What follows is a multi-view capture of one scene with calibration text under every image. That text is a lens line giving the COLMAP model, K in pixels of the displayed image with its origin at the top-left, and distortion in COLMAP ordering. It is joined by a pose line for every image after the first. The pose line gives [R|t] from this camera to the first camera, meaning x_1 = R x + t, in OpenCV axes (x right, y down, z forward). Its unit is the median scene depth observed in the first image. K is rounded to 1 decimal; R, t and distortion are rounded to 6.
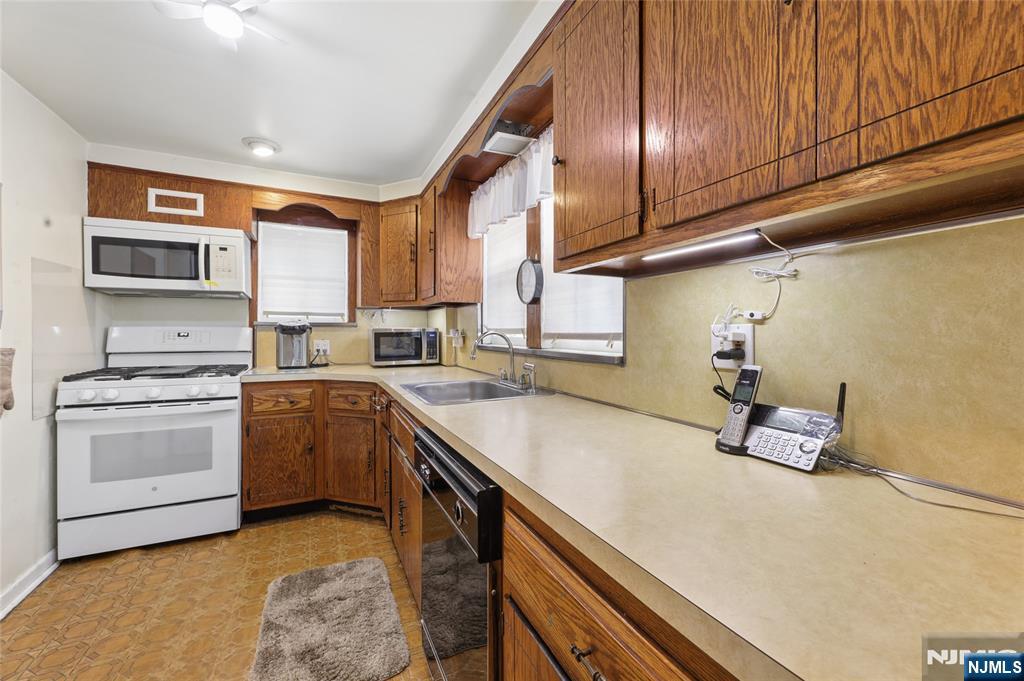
lens RADIAL K [[423.7, 0, 542.2], [0, 423.7, 334.2], [0, 0, 1]] dist [-0.001788, -0.001365]
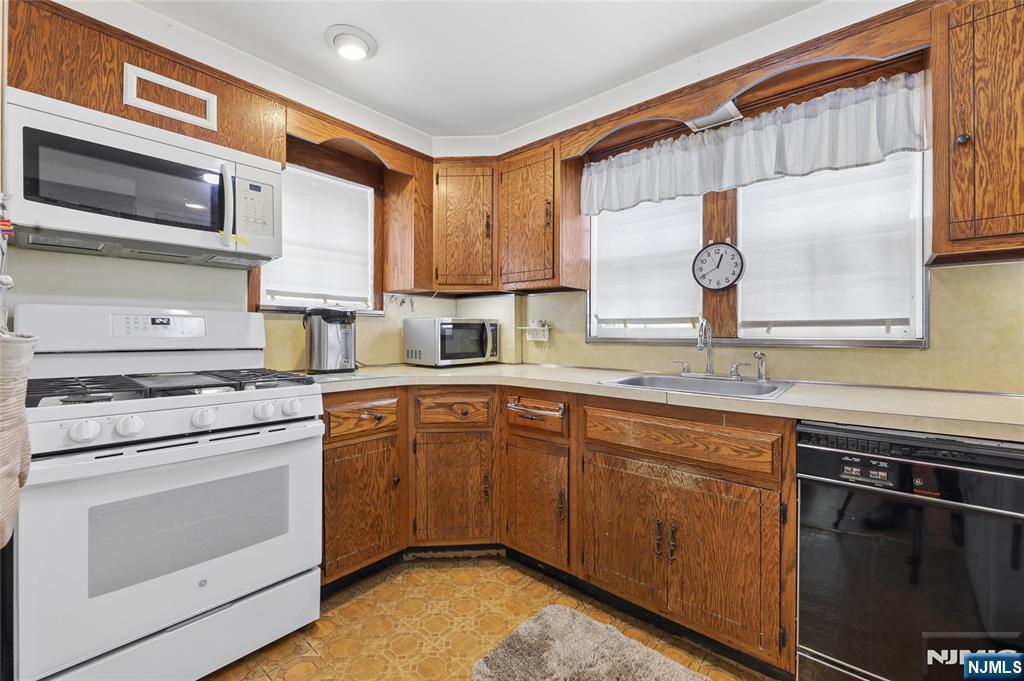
lens RADIAL K [[423.7, 0, 540.8], [0, 423.7, 336.2], [0, 0, 1]] dist [-0.001788, -0.001365]
pose [[0.916820, -0.000759, 0.399301, -0.621881], [0.000887, 1.000000, -0.000136, 0.023751], [-0.399301, 0.000479, 0.916820, 0.243629]]
